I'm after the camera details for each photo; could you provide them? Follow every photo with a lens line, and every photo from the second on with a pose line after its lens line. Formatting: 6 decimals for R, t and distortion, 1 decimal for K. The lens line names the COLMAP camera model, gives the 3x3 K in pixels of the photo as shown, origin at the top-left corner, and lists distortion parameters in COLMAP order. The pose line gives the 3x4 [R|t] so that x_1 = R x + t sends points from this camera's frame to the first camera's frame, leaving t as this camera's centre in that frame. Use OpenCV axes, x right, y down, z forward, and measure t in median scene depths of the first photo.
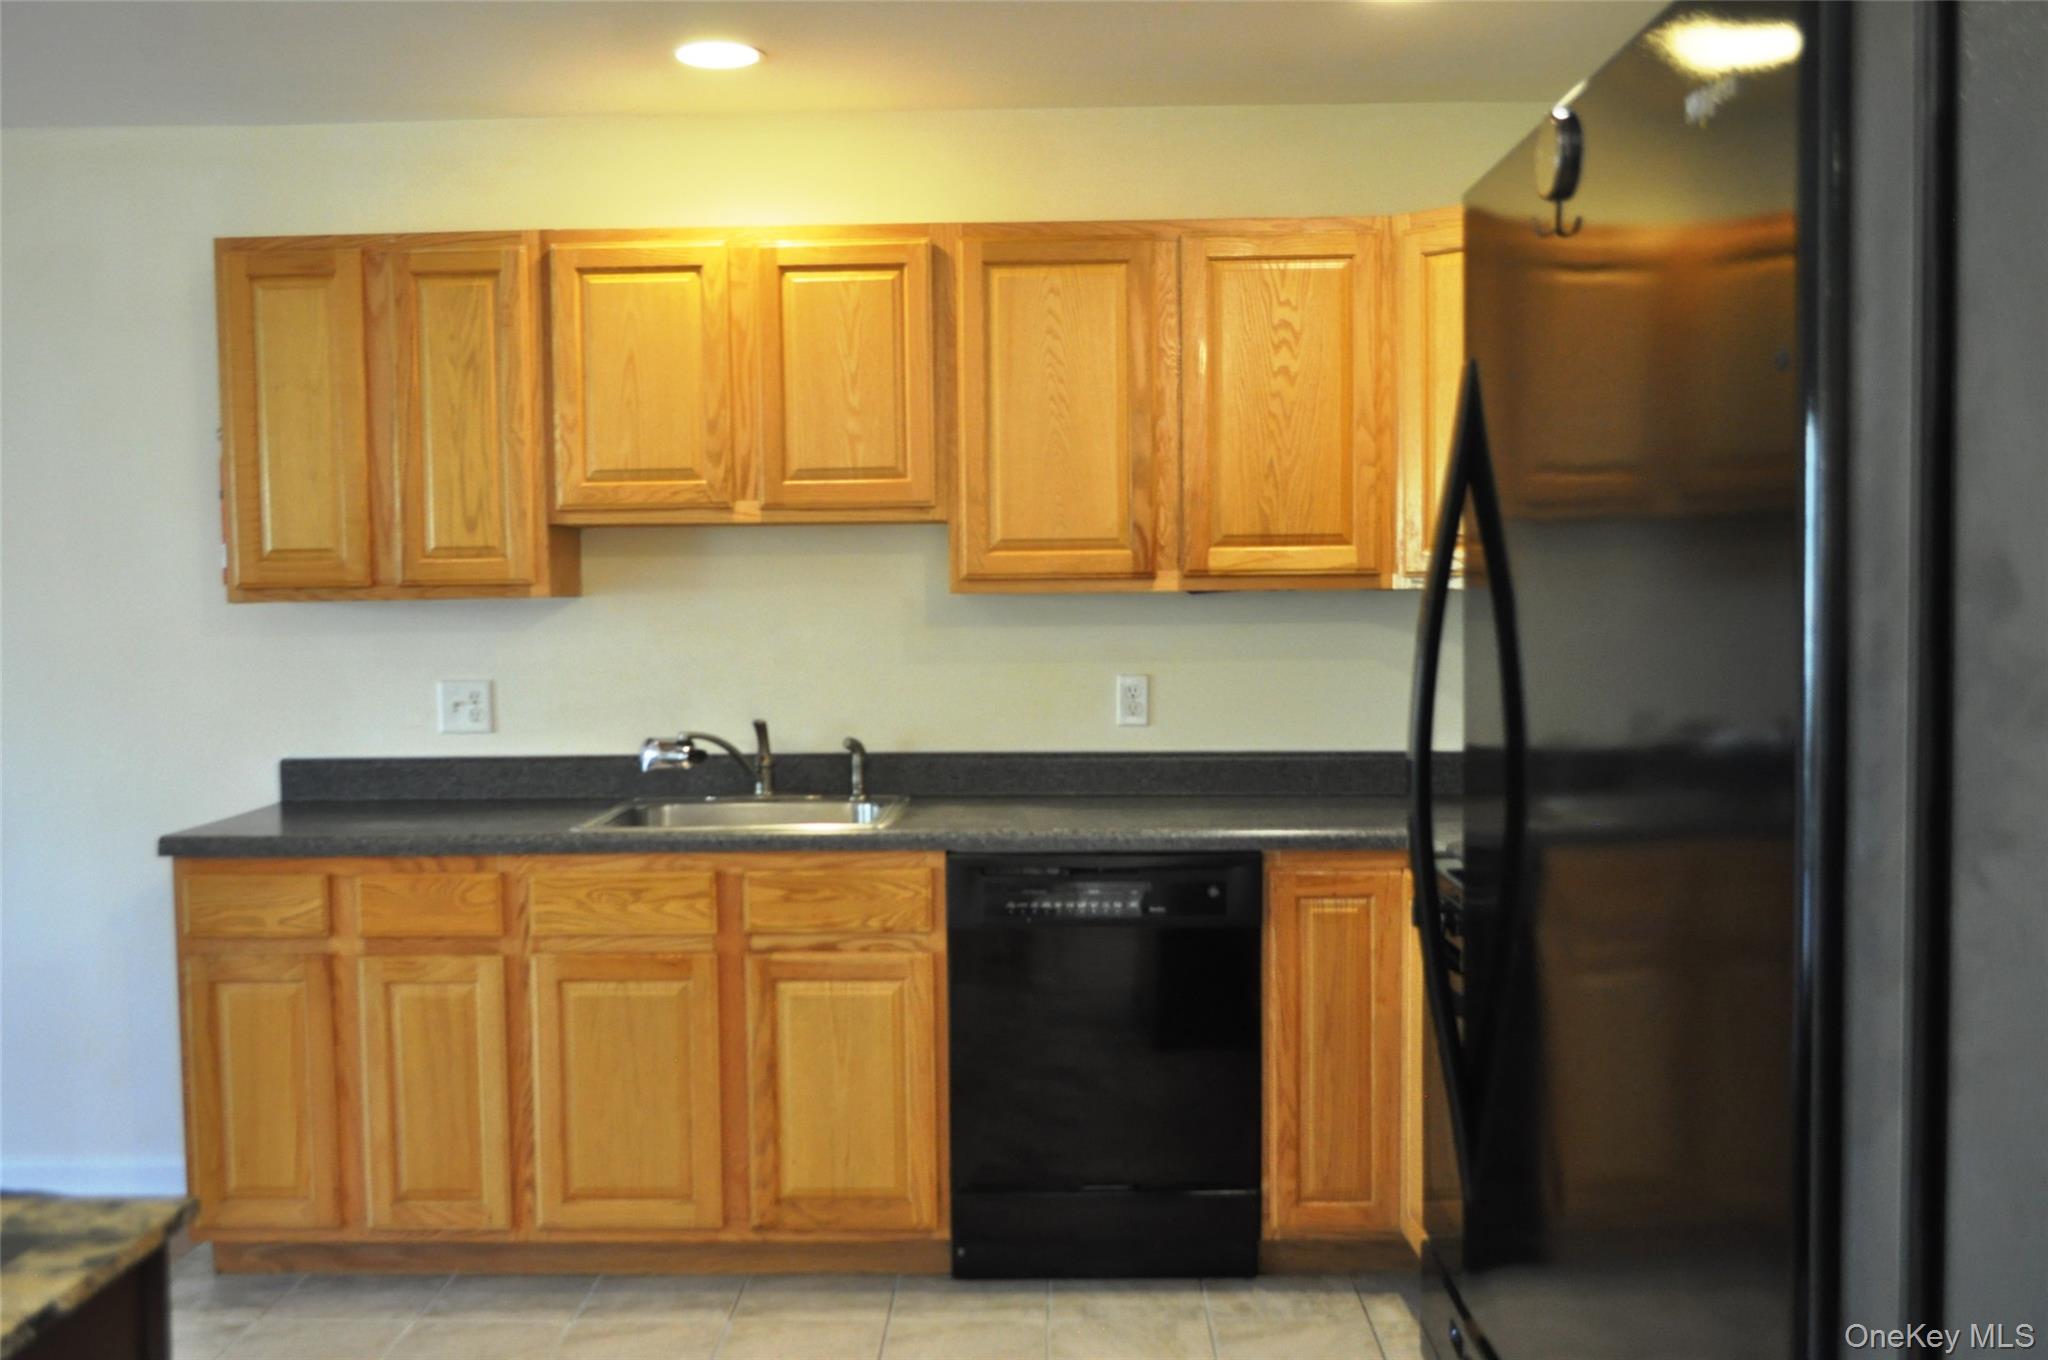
lens RADIAL K [[1916.6, 0, 1024.0], [0, 1916.6, 680.0], [0, 0, 1]] dist [-0.024368, -0.006311]
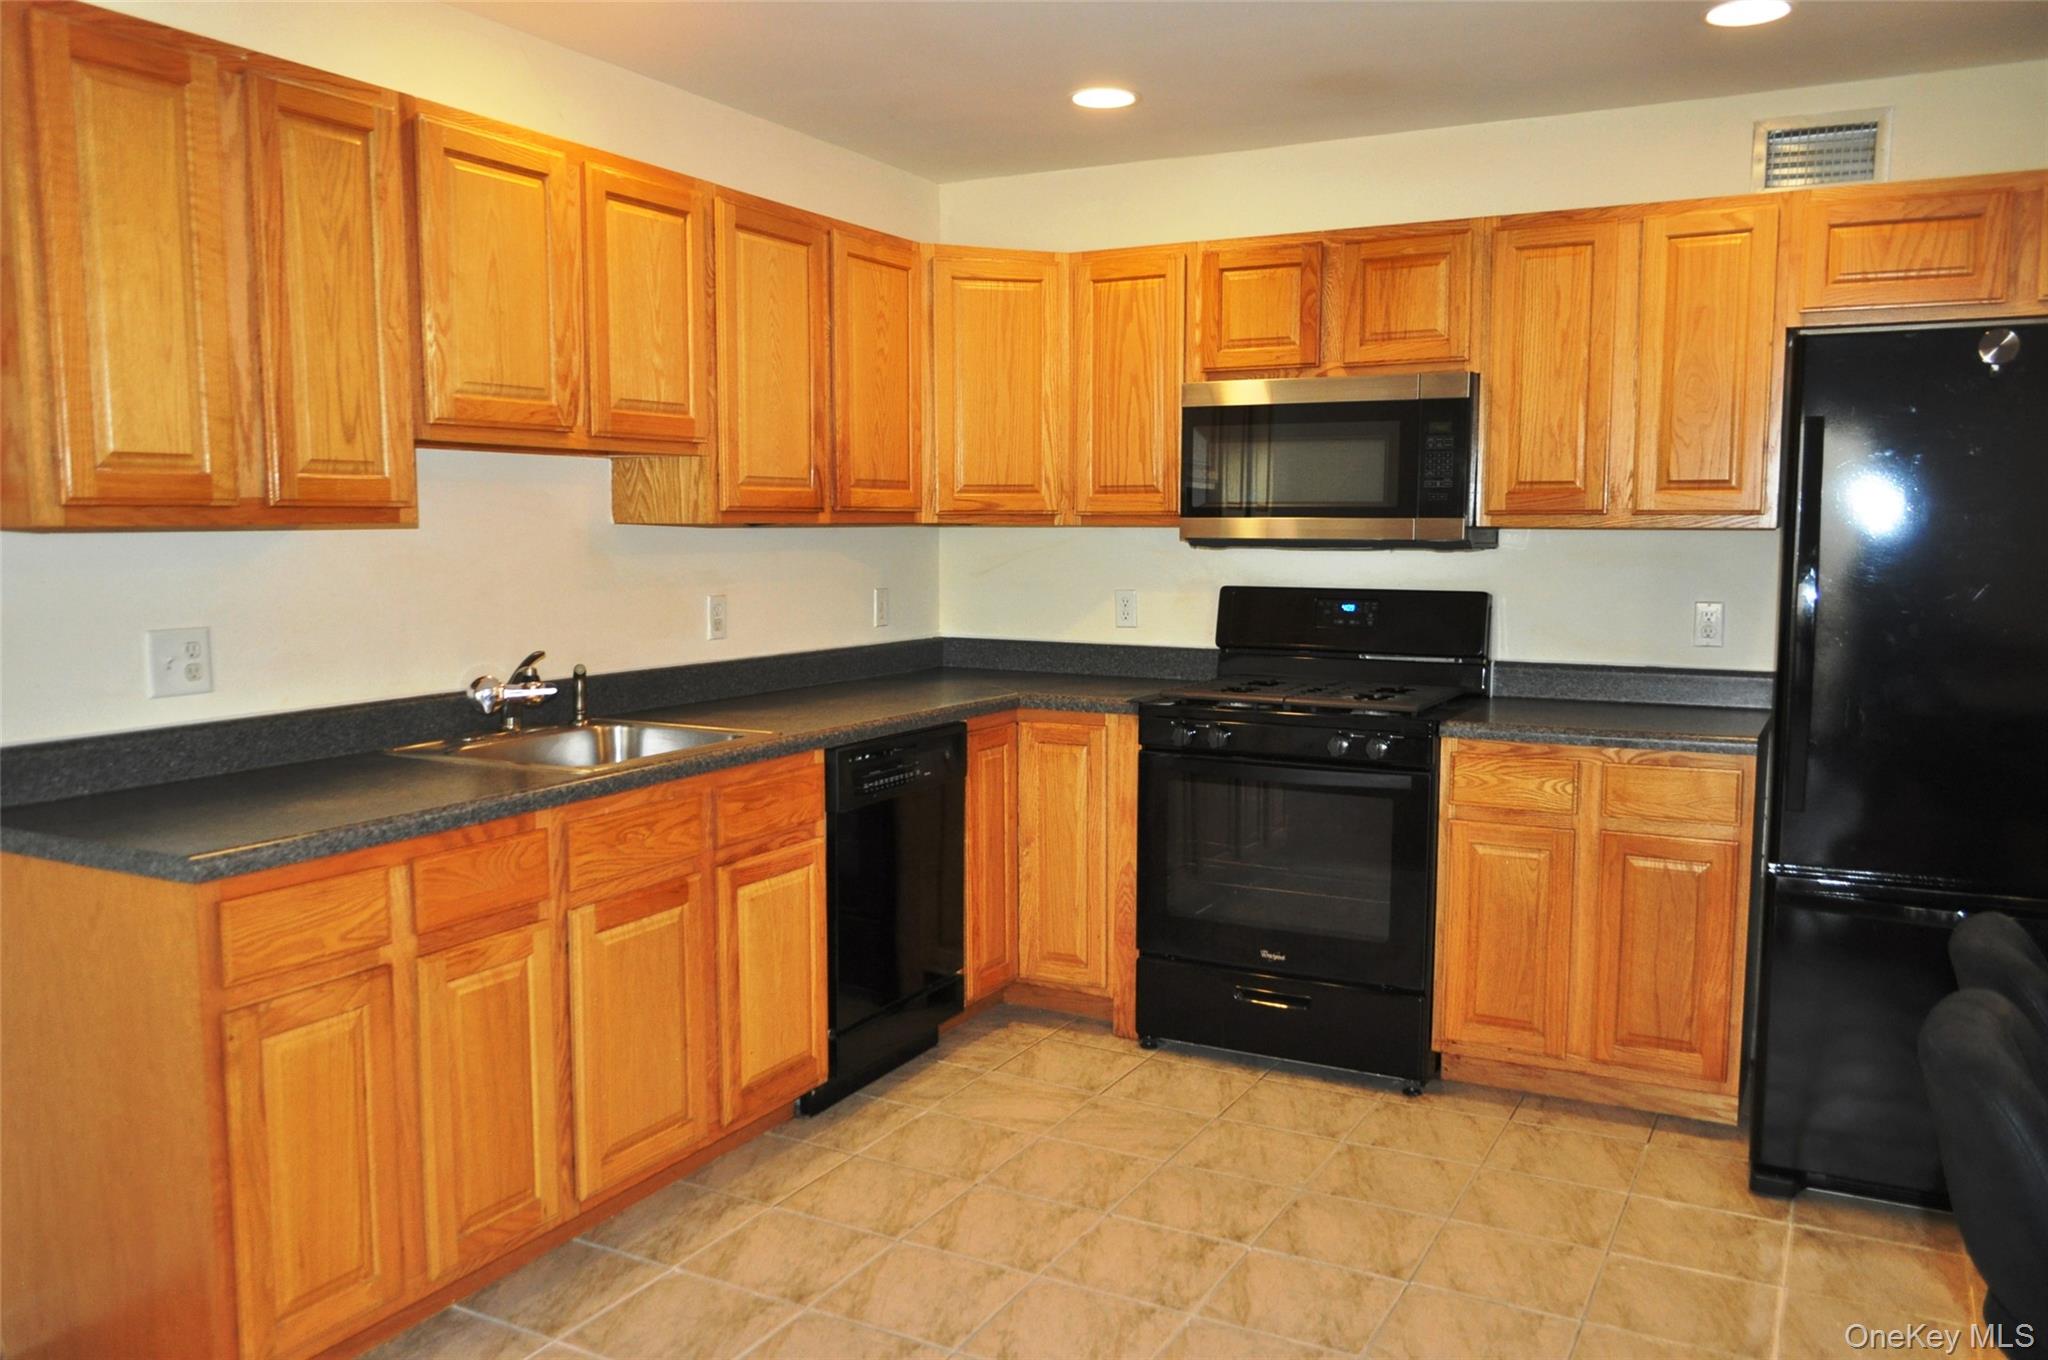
lens RADIAL K [[1602.9, 0, 1024.0], [0, 1602.9, 680.0], [0, 0, 1]] dist [-0.002808, -0.005753]
pose [[0.446819, -0.076548, 0.891343, -0.795161], [0.035926, 0.997064, 0.067618, -0.011504], [-0.893903, 0.001809, 0.448257, 0.433820]]
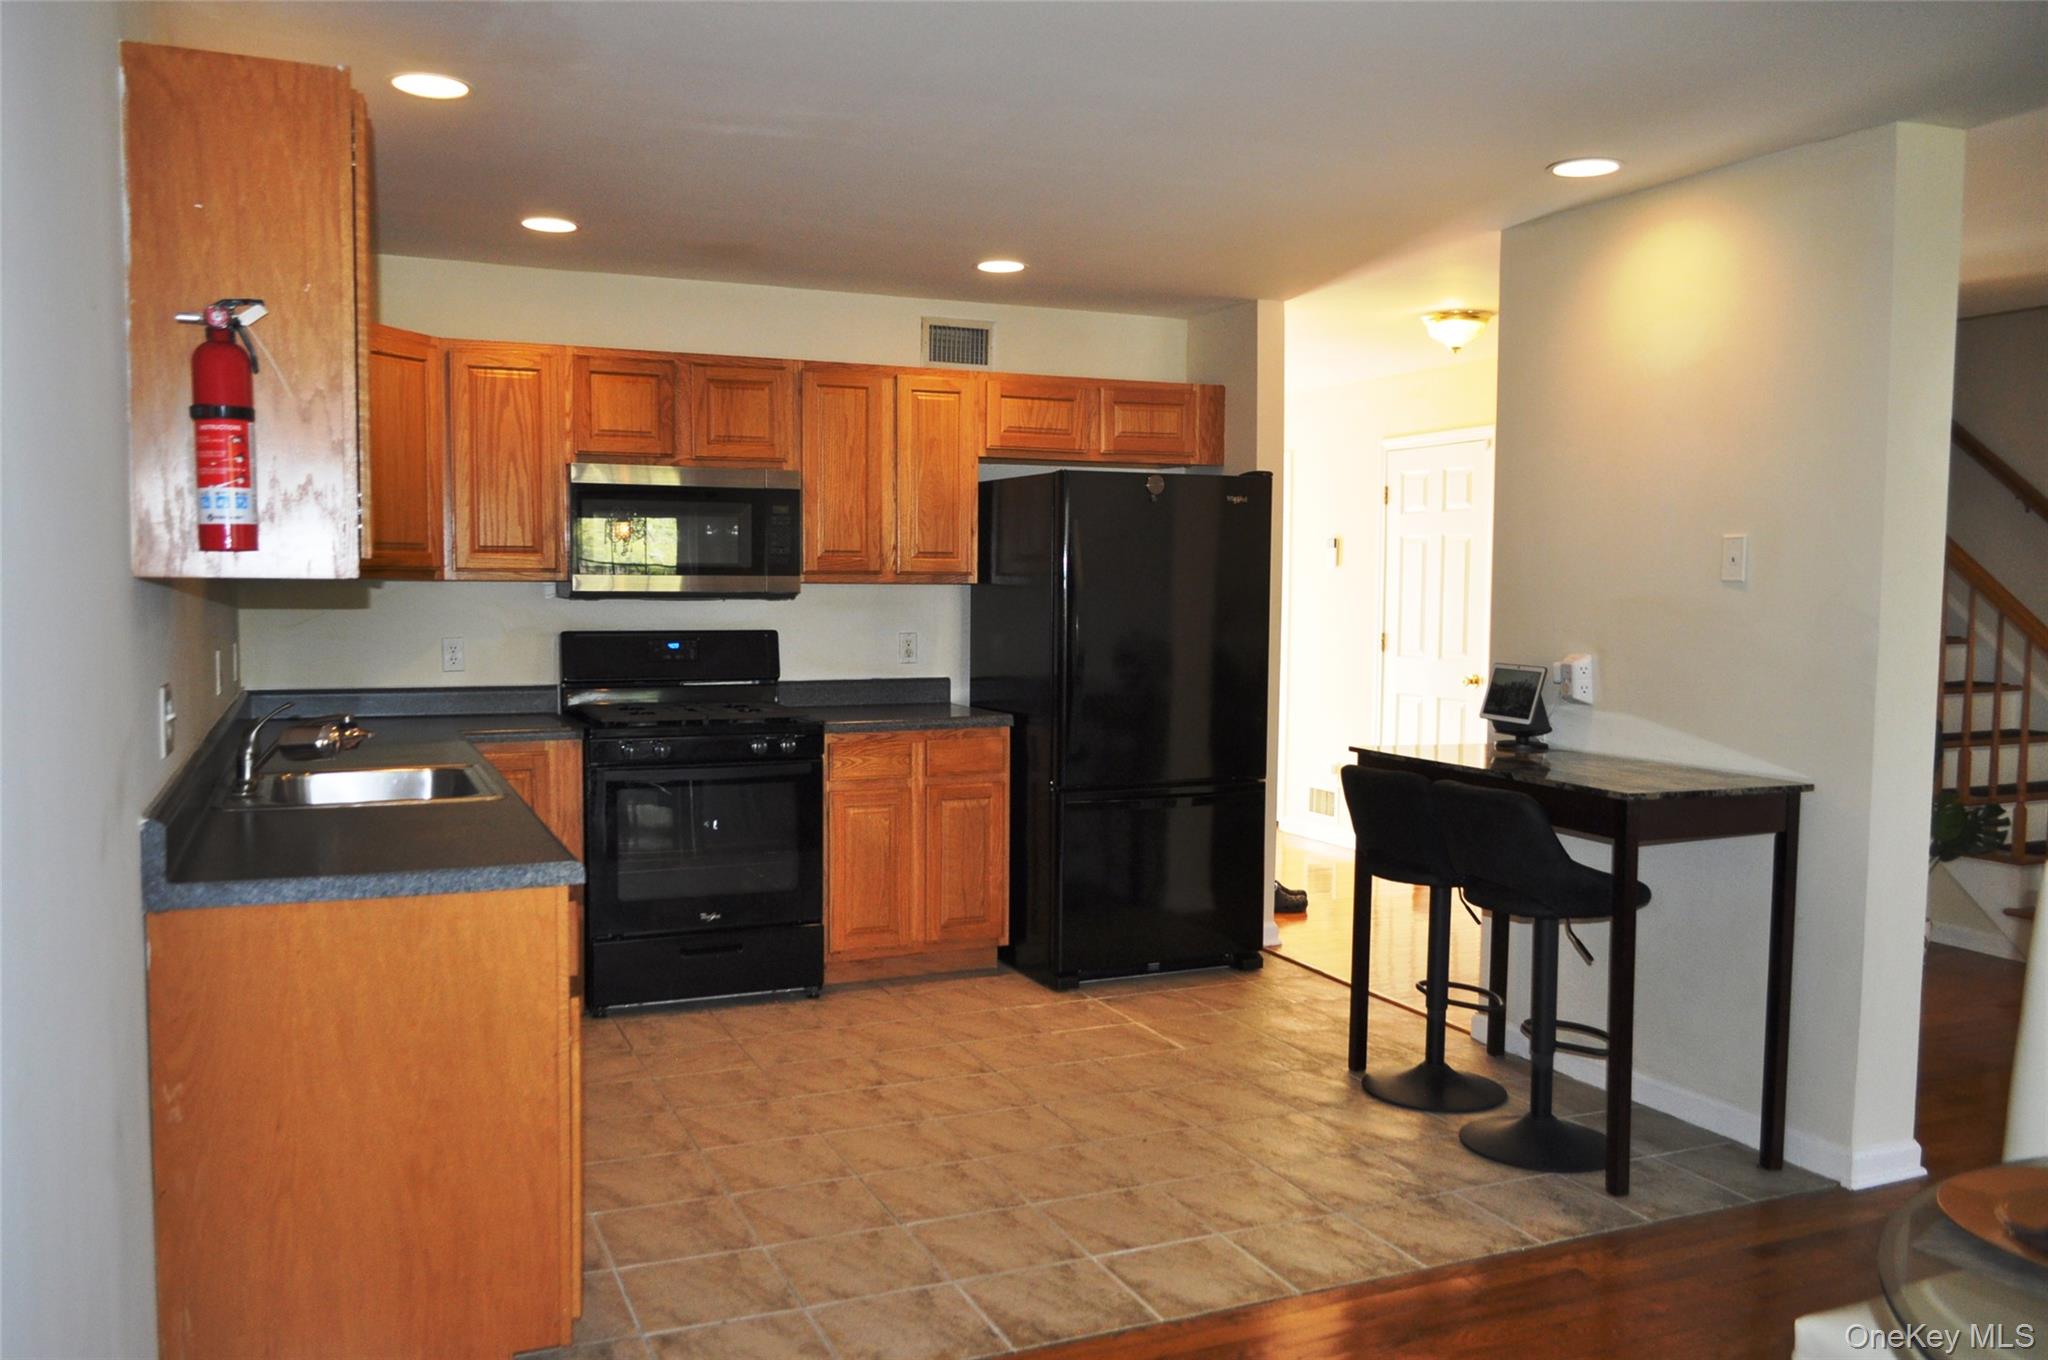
lens RADIAL K [[1579.6, 0, 1024.0], [0, 1579.6, 680.0], [0, 0, 1]] dist [-0.003563, -0.000654]
pose [[-0.425879, -0.046307, 0.903594, -1.090237], [0.042093, 0.996594, 0.070912, -0.034344], [-0.903801, 0.068235, -0.422479, 1.049330]]
